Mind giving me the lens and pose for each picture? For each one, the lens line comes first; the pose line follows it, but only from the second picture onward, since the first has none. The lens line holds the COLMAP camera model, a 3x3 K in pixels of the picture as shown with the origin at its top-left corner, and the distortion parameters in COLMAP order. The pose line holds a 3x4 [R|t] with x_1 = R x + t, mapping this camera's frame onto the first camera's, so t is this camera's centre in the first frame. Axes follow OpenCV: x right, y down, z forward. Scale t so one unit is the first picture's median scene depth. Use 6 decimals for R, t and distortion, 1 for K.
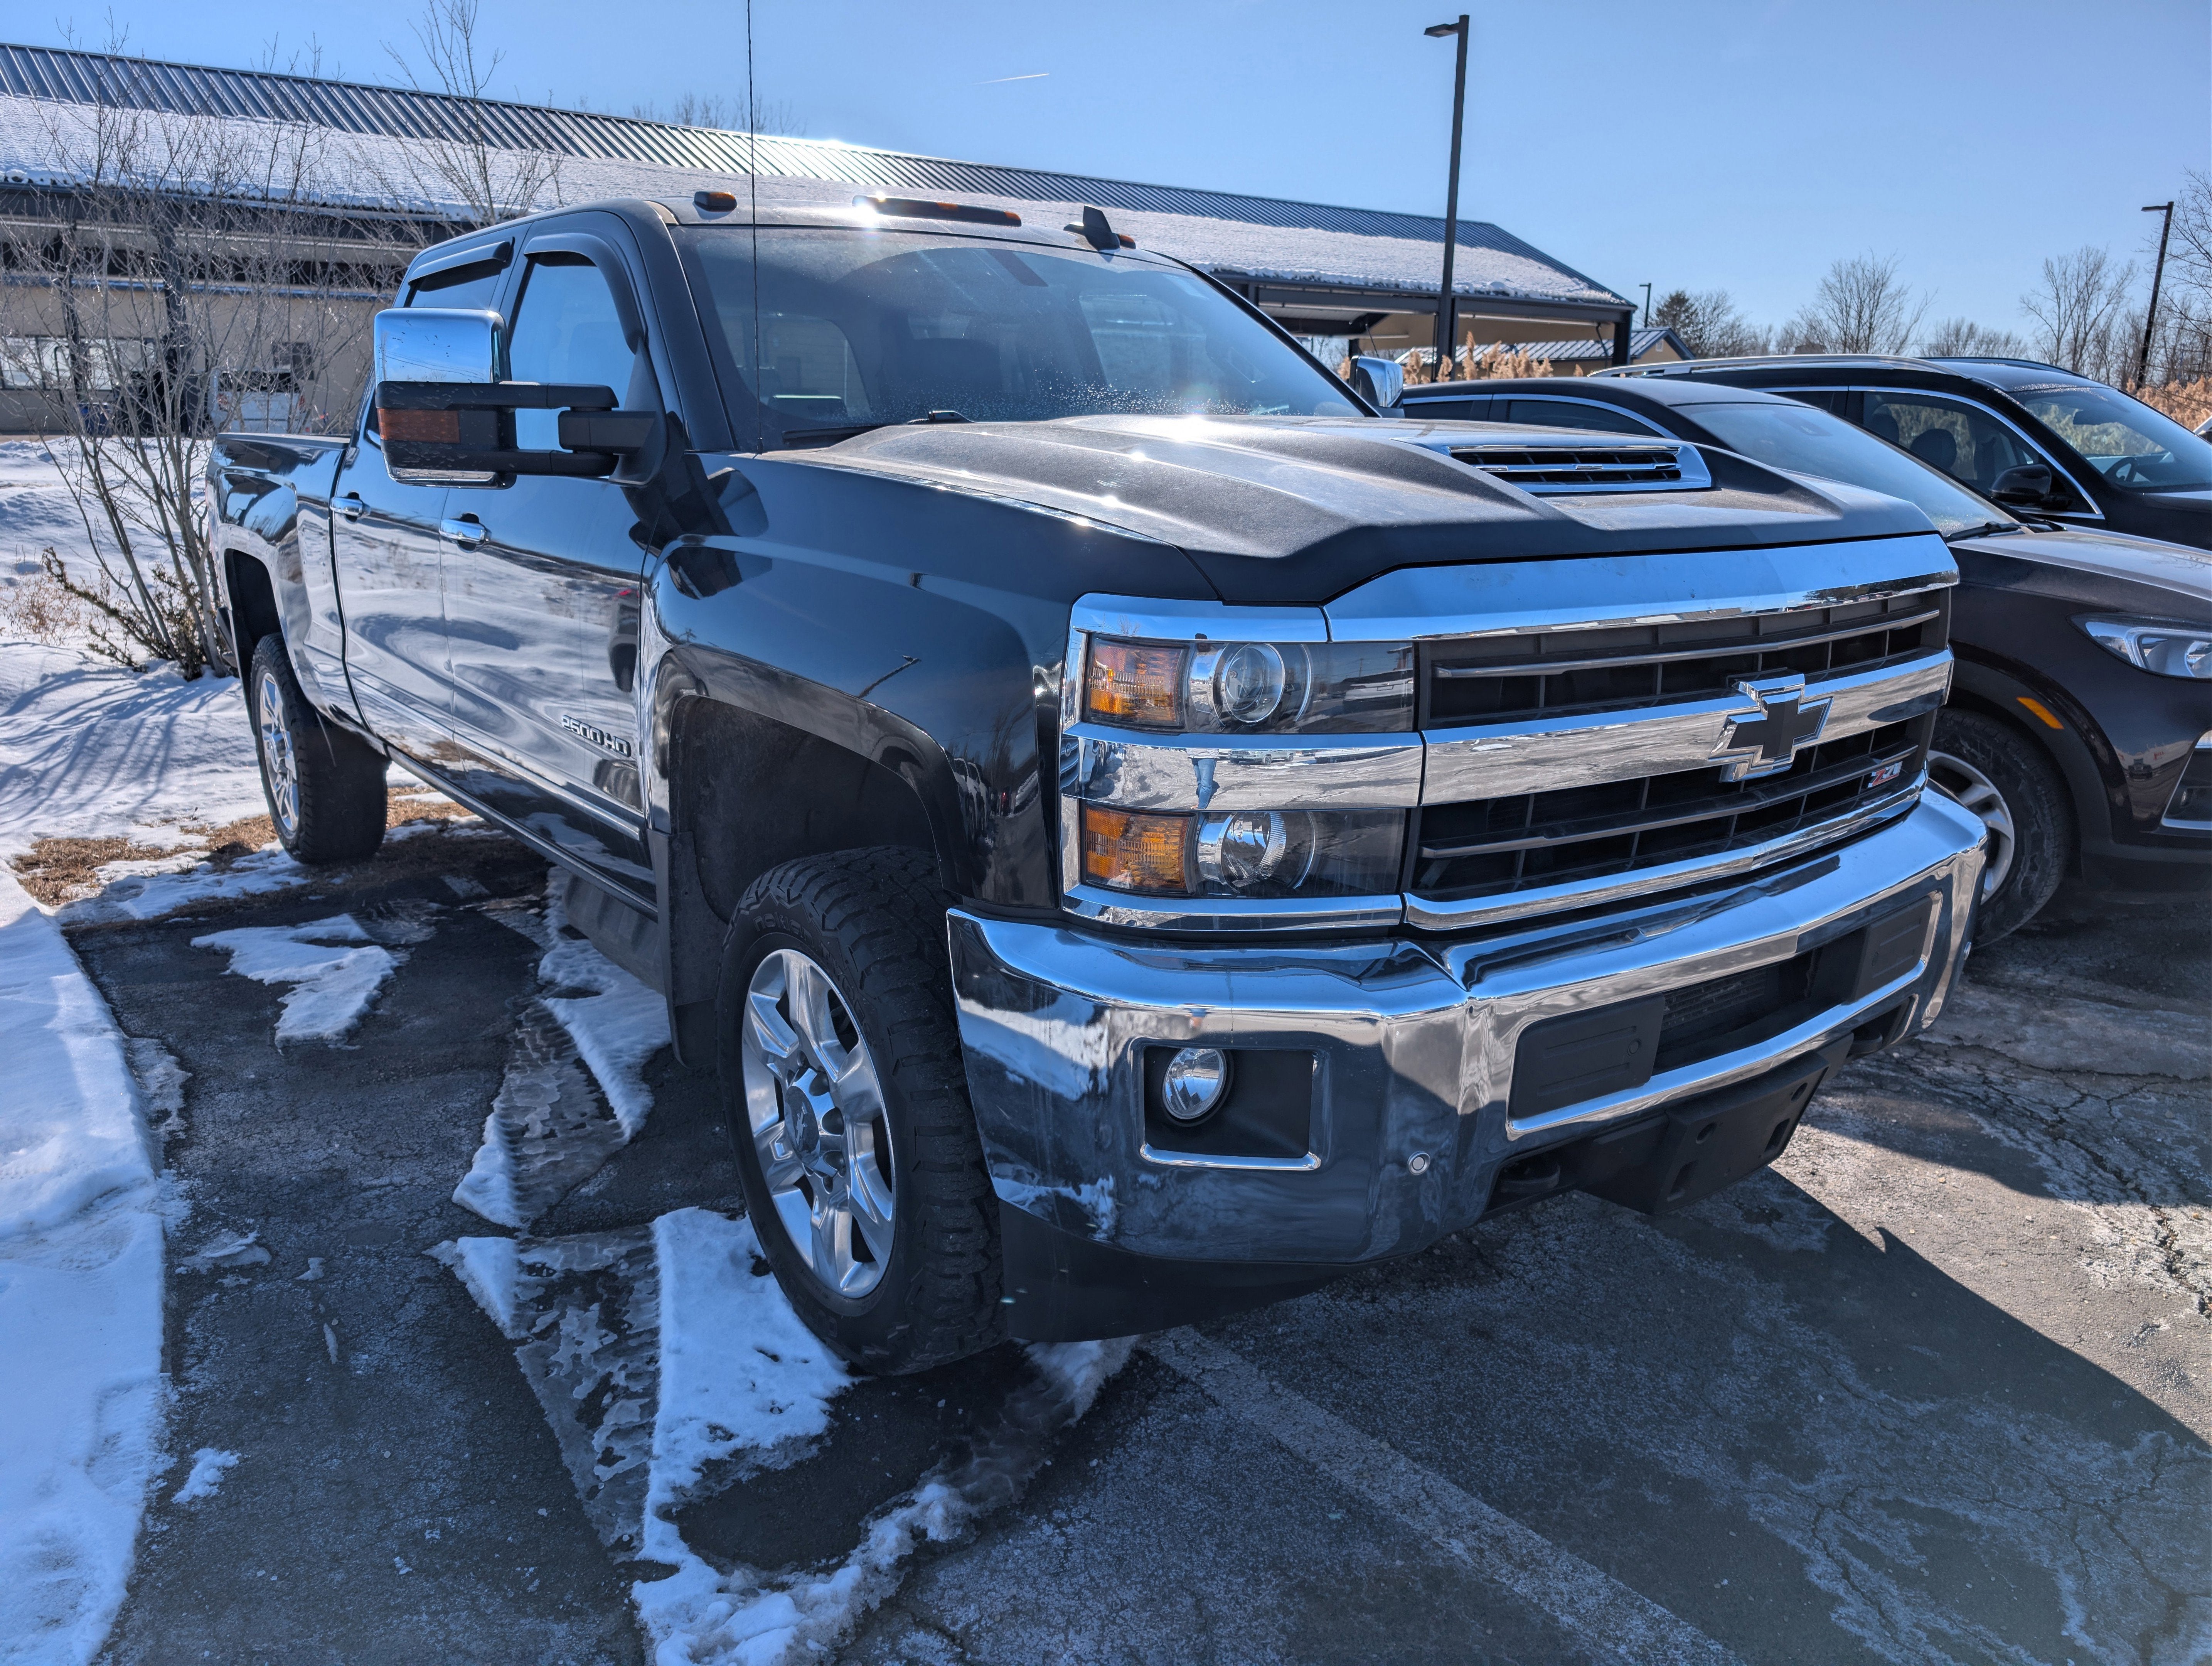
lens RADIAL K [[1606.8, 0, 1106.0], [0, 1606.8, 833.0], [0, 0, 1]] dist [0.006256, -0.000351]
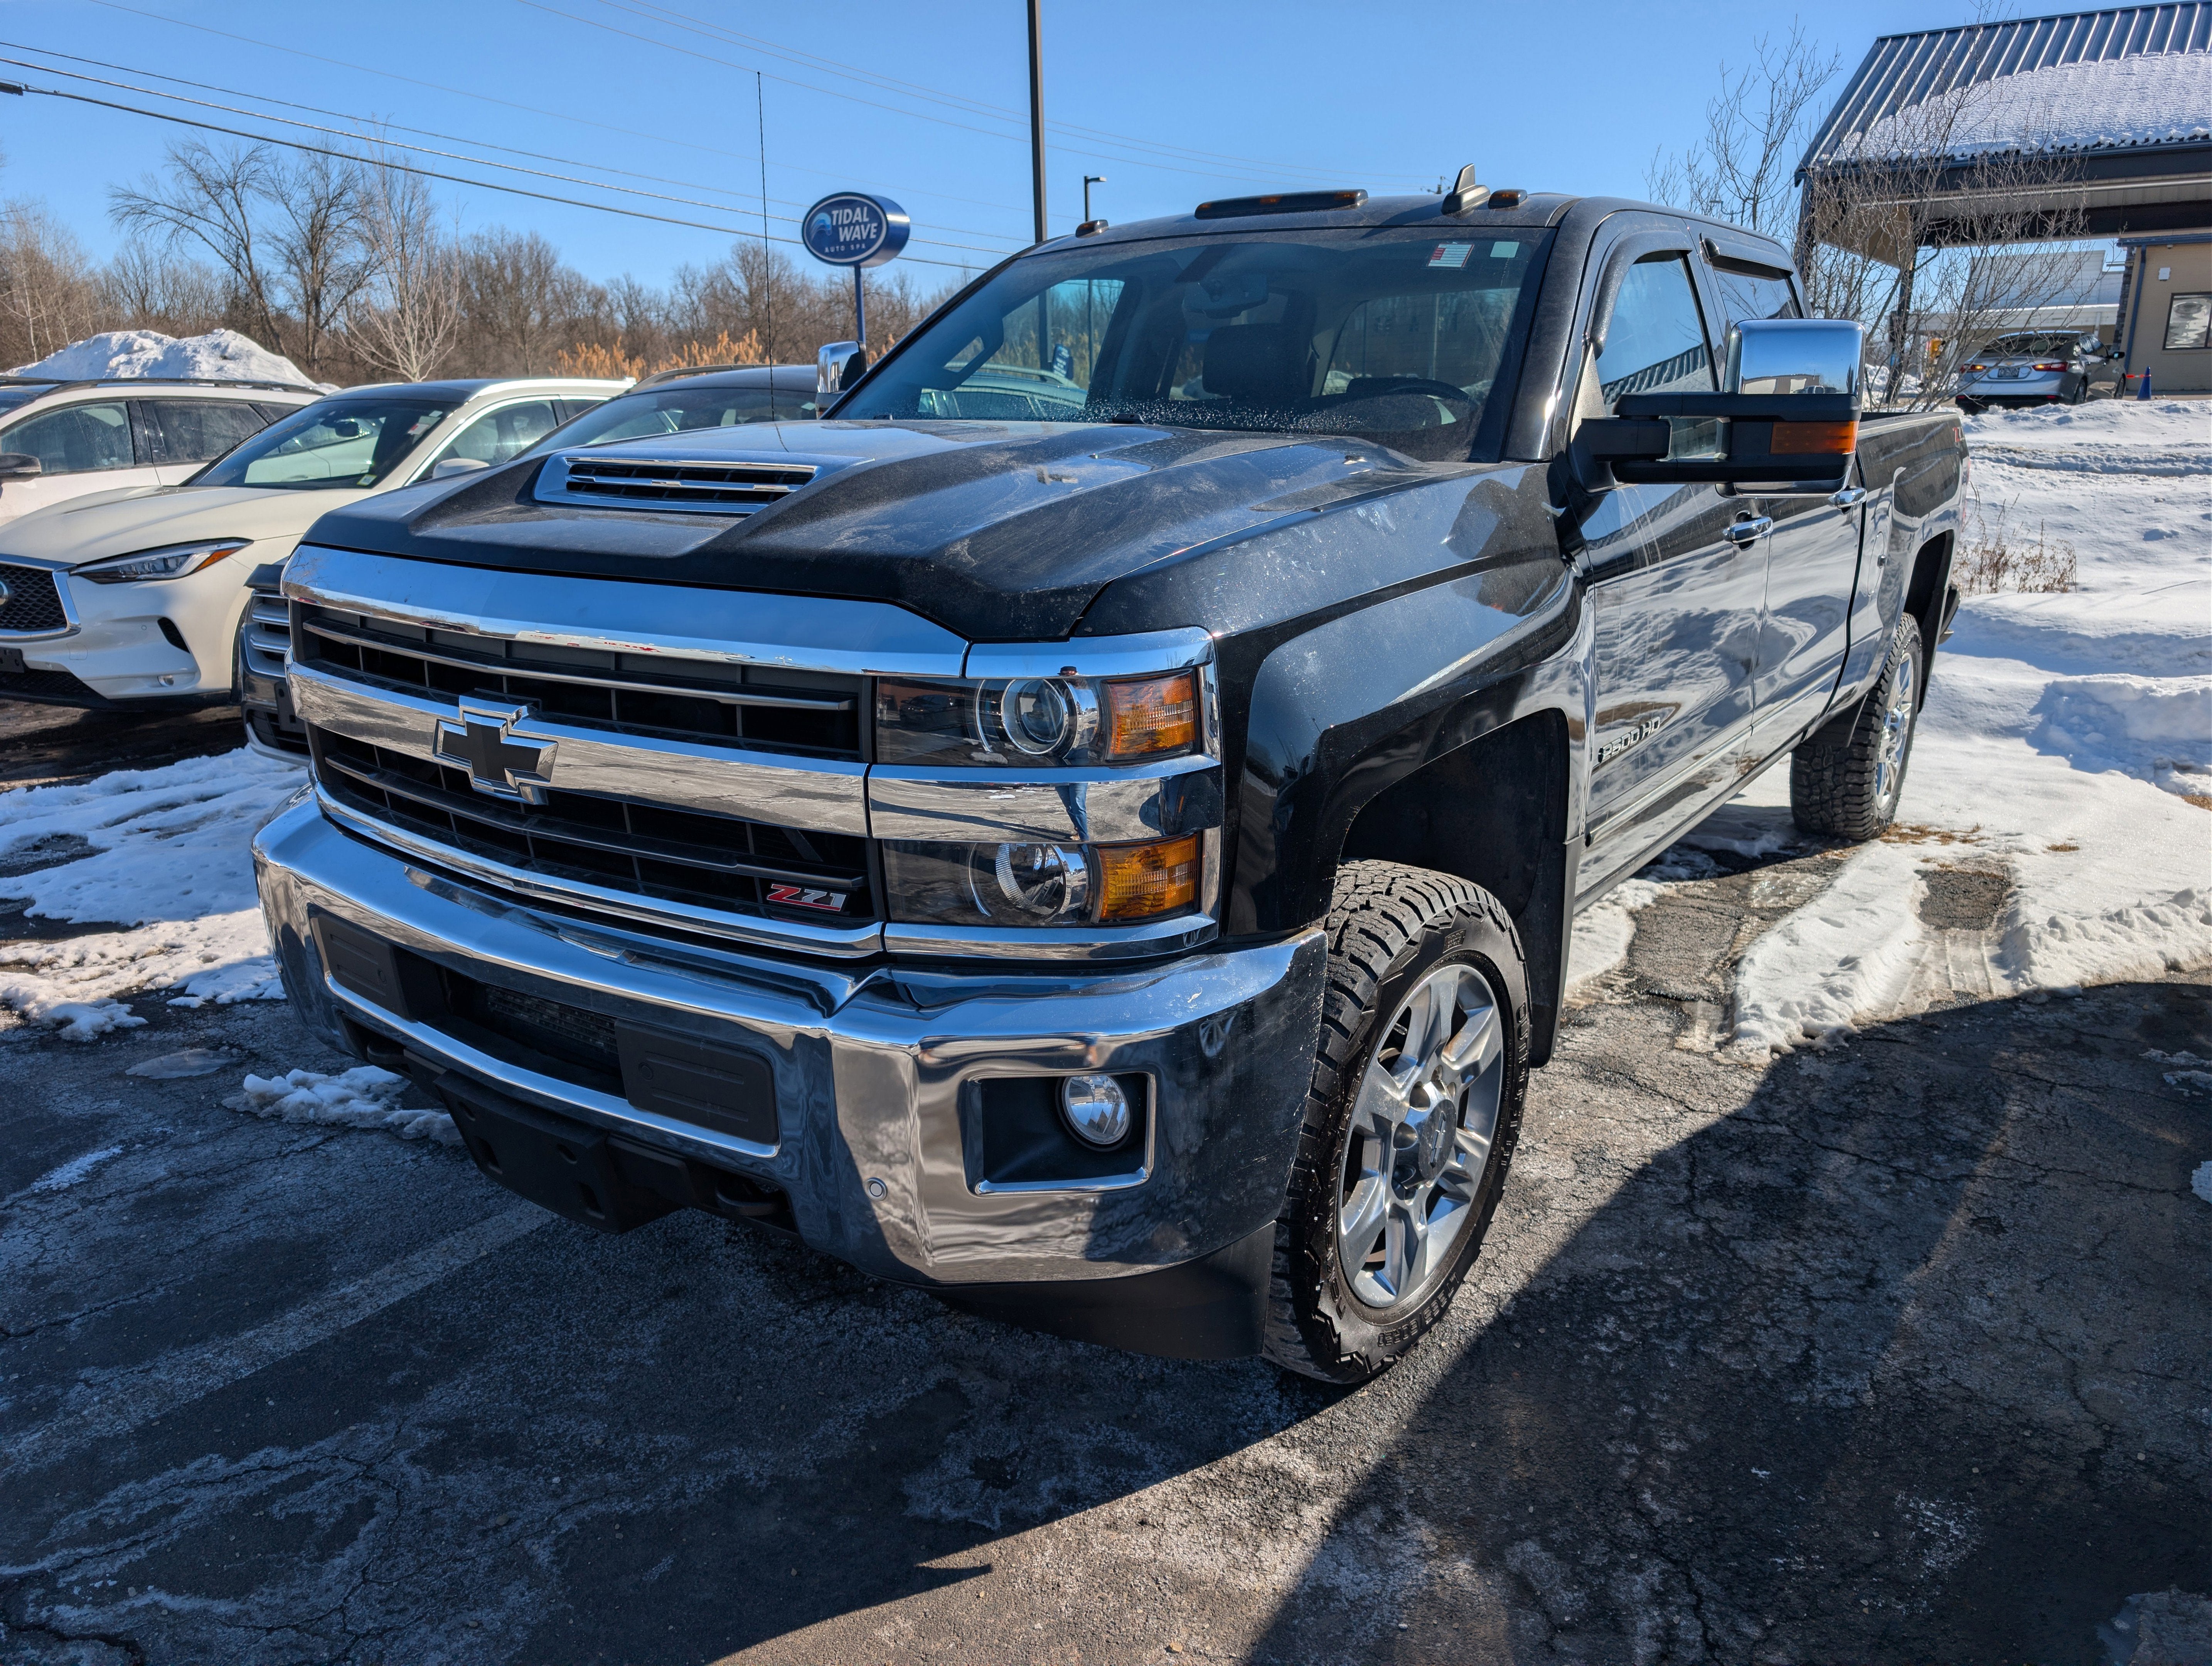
lens RADIAL K [[1622.4, 0, 1106.0], [0, 1622.4, 833.0], [0, 0, 1]] dist [-0.002942, 0.006375]
pose [[0.294439, 0.250067, -0.922373, 1.481108], [-0.228547, 0.955577, 0.186113, -0.294046], [0.927940, 0.156006, 0.338511, 1.029174]]
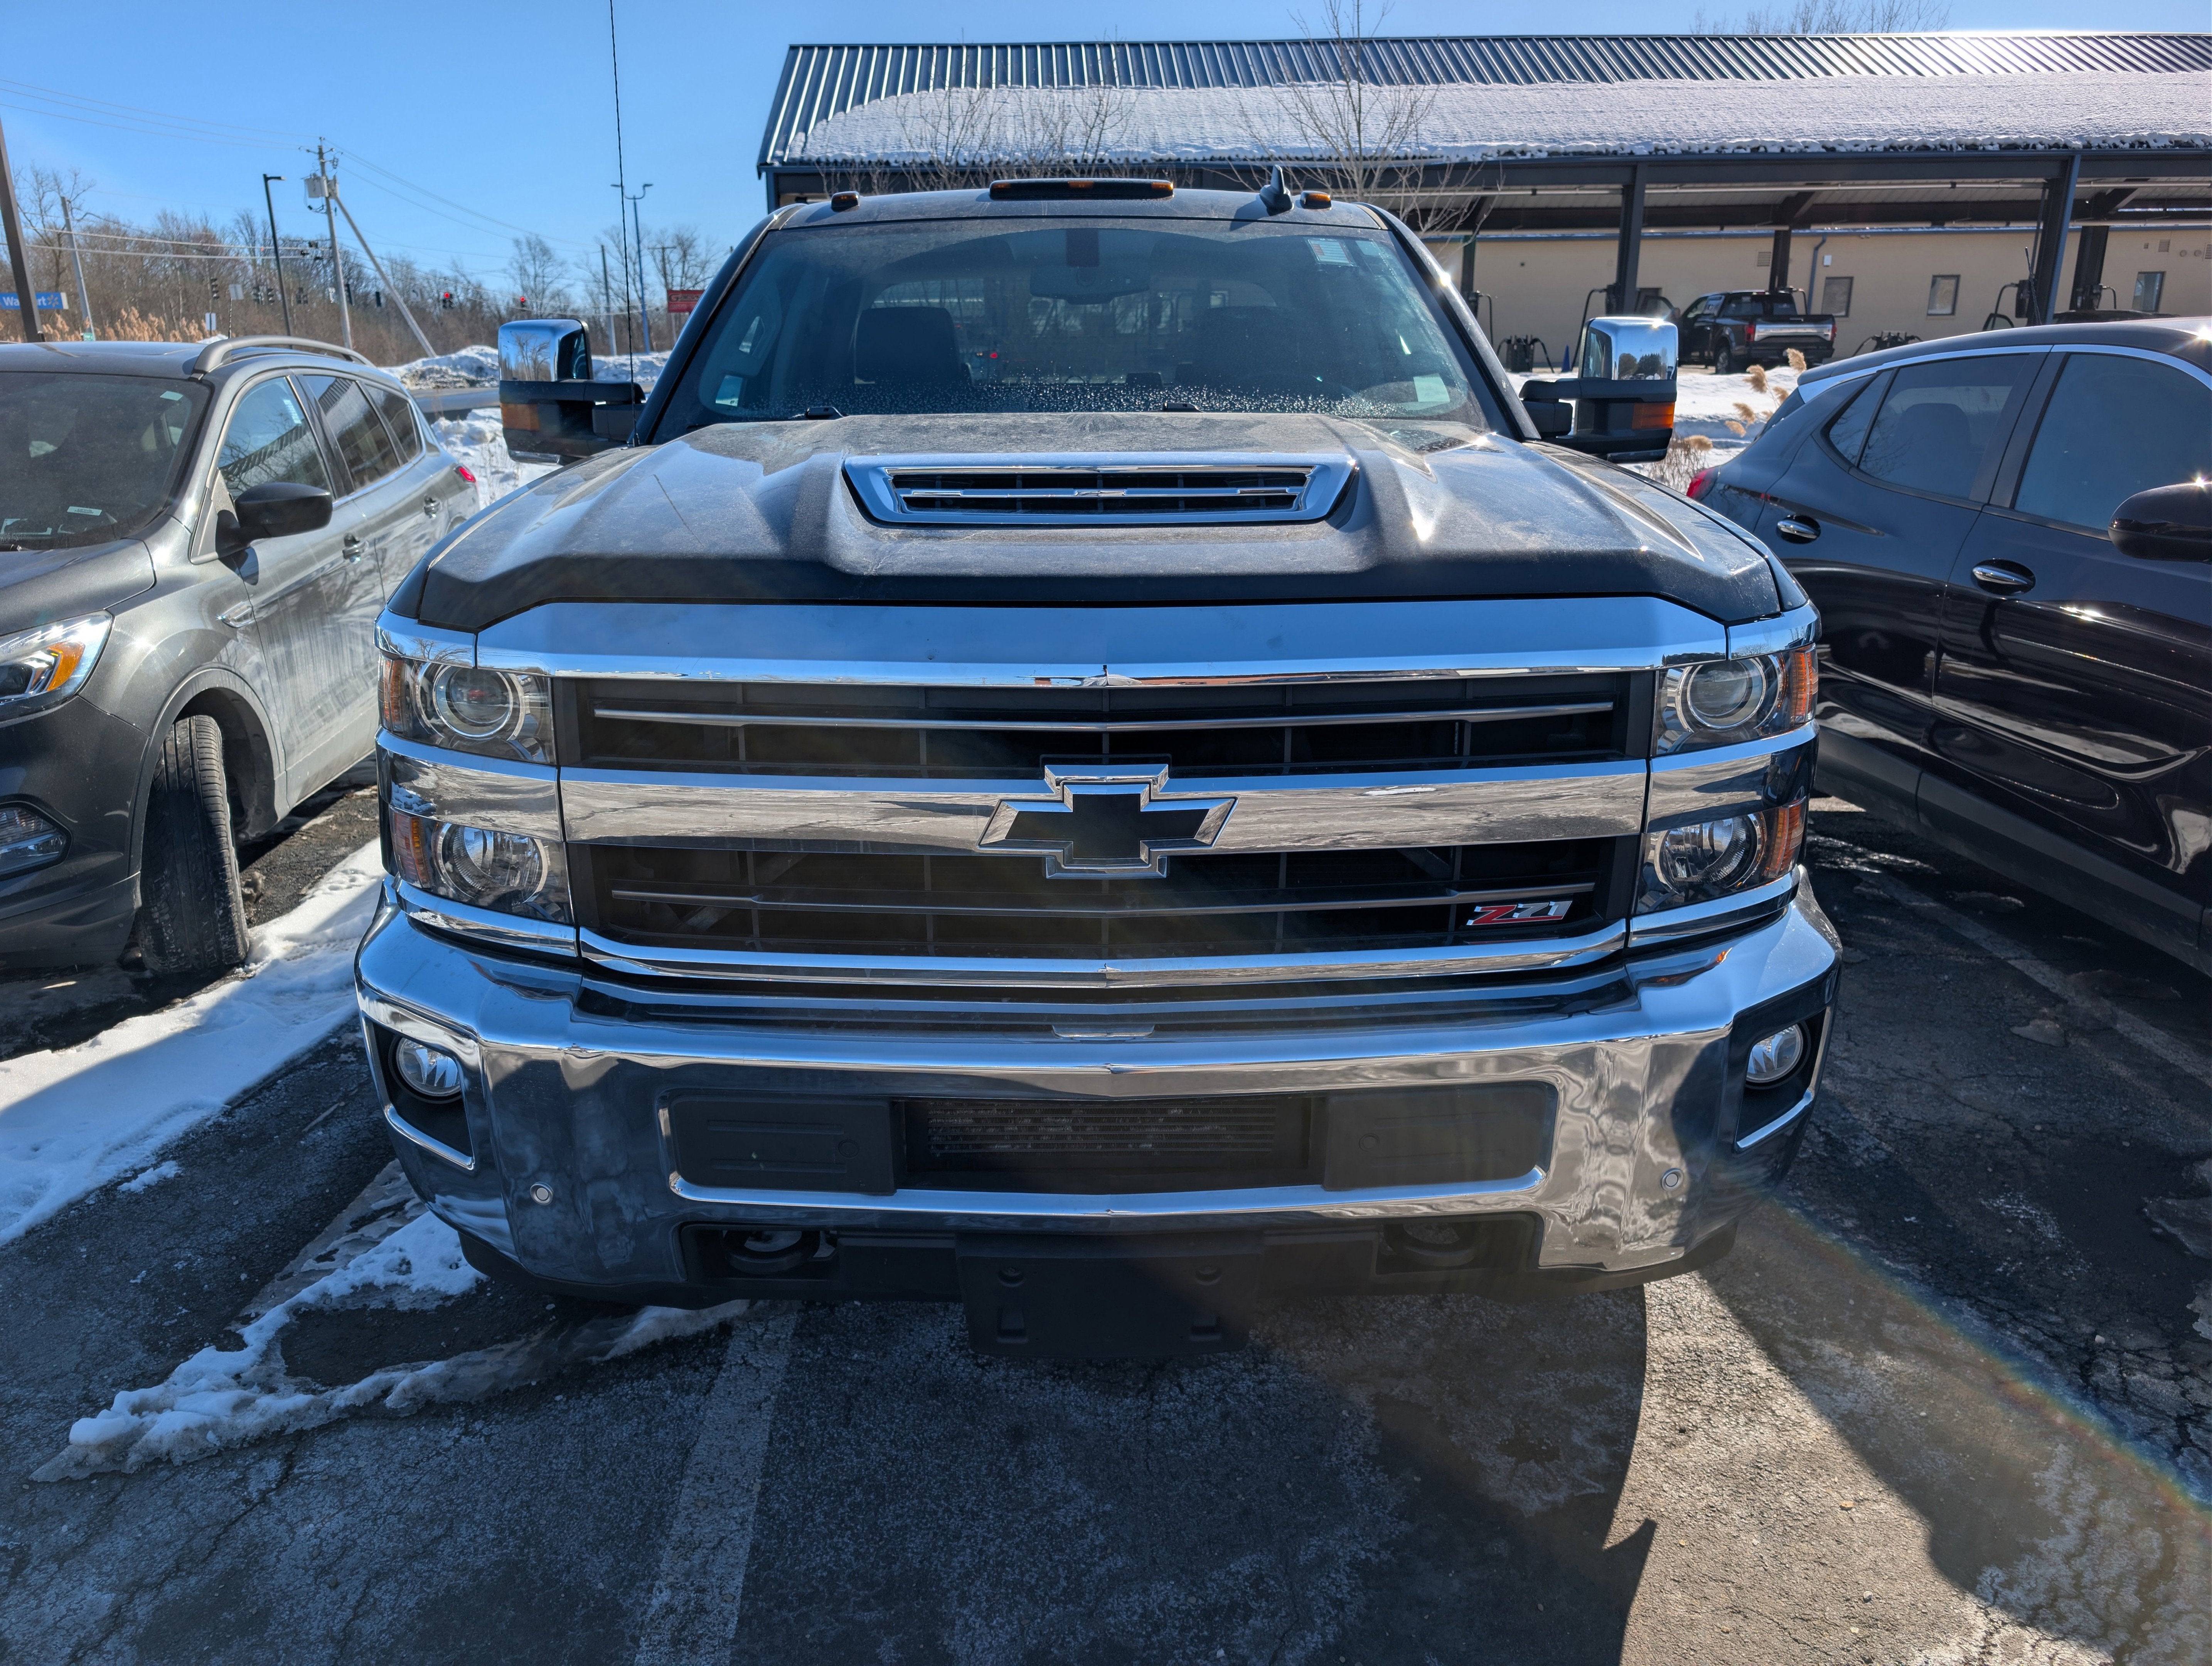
lens RADIAL K [[1606.8, 0, 1106.0], [0, 1606.8, 833.0], [0, 0, 1]] dist [0.006256, -0.000351]
pose [[0.810098, 0.159194, -0.564268, 0.884428], [-0.137839, 0.987169, 0.080614, -0.128618], [0.569861, 0.012473, 0.821646, 0.330360]]
